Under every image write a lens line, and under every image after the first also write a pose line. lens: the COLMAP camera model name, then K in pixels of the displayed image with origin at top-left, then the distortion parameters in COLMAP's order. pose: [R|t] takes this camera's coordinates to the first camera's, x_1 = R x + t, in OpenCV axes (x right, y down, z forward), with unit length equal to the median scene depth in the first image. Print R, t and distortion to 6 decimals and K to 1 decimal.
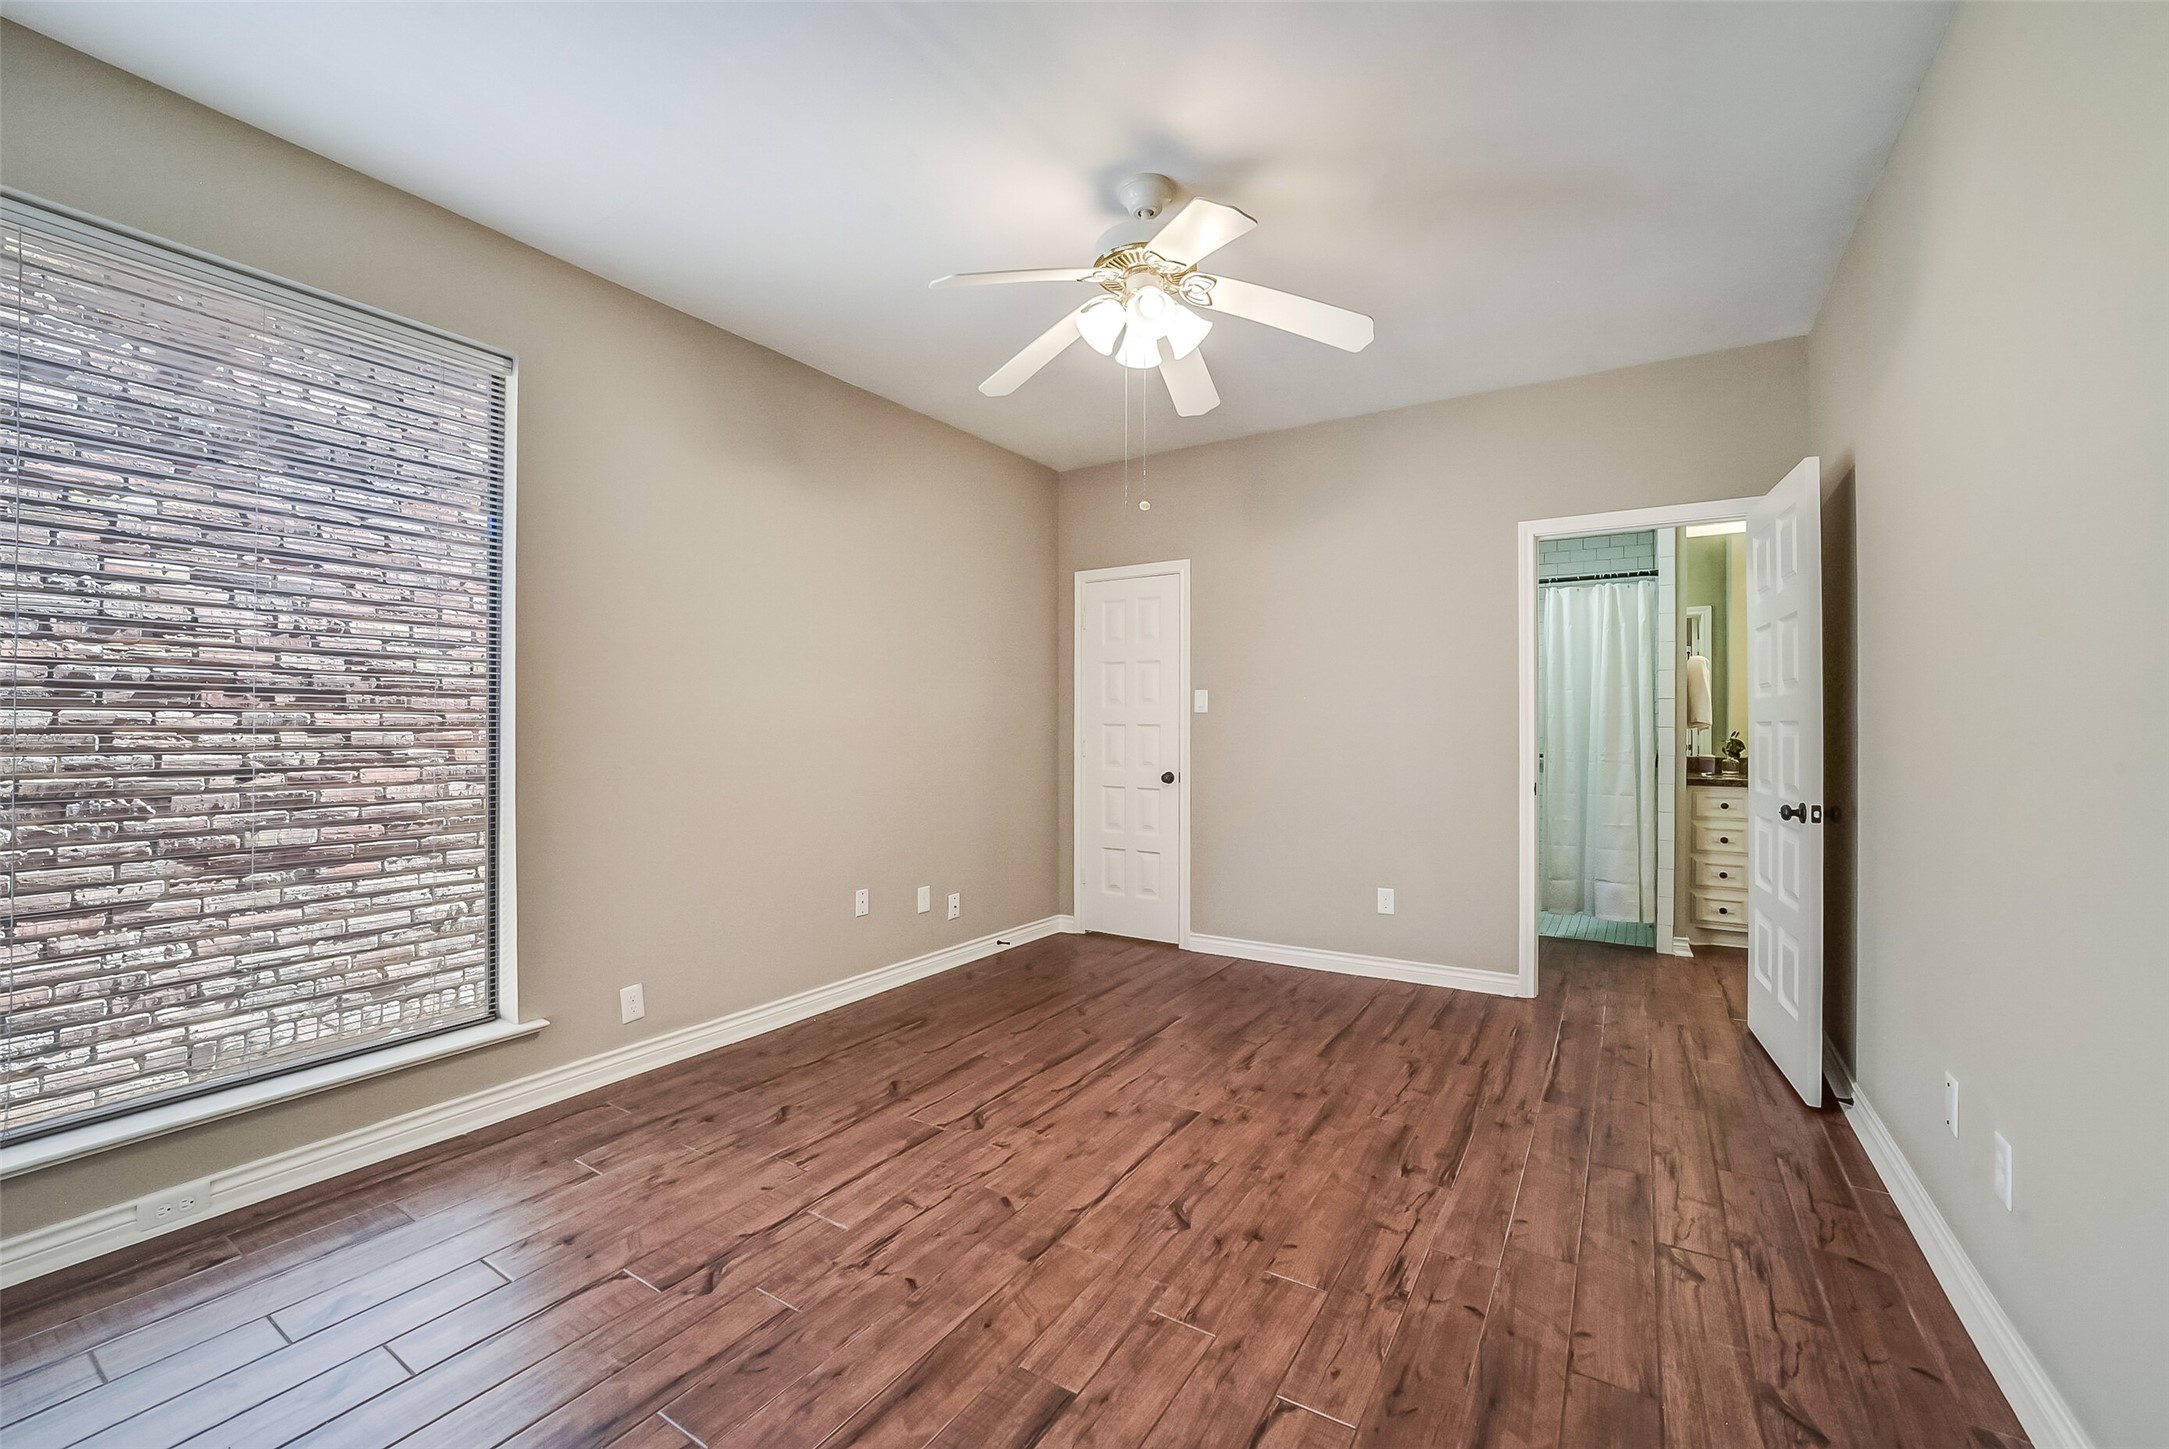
lens RADIAL K [[860.2, 0, 1094.5], [0, 860.2, 719.7], [0, 0, 1]] dist [-0.036455, 0.008869]
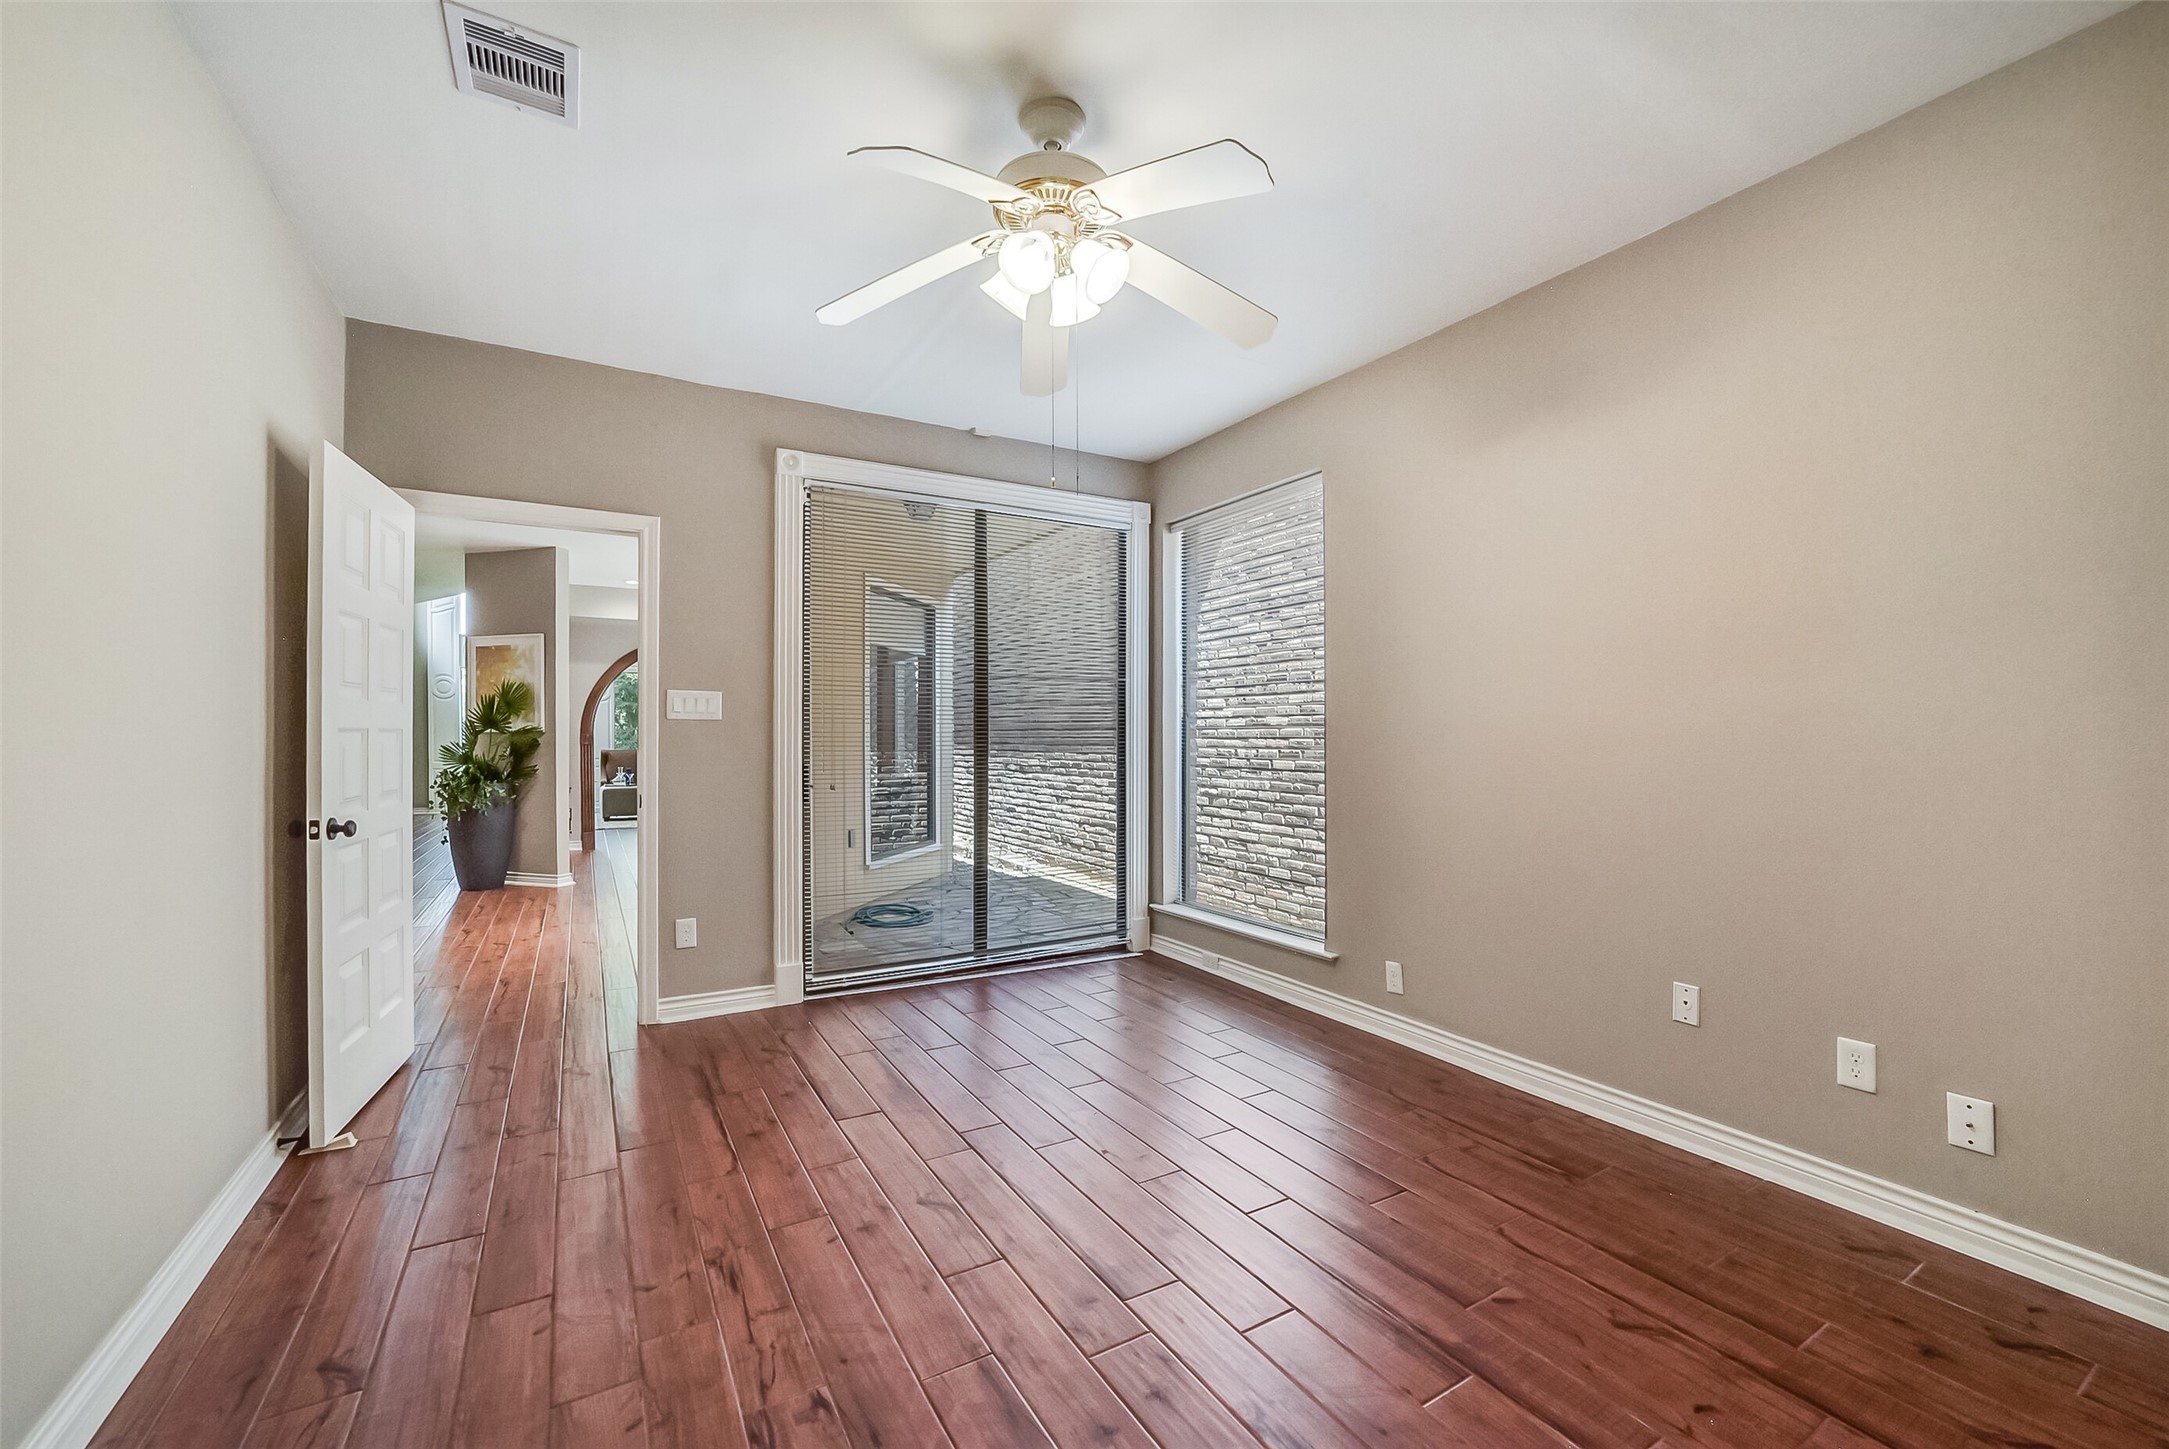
lens RADIAL K [[860.2, 0, 1094.5], [0, 860.2, 719.7], [0, 0, 1]] dist [-0.036455, 0.008869]
pose [[-0.447952, -0.014231, -0.893944, 0.908131], [0.009208, 0.999747, -0.020530, 0.007934], [0.894010, -0.017427, -0.447707, 1.563436]]
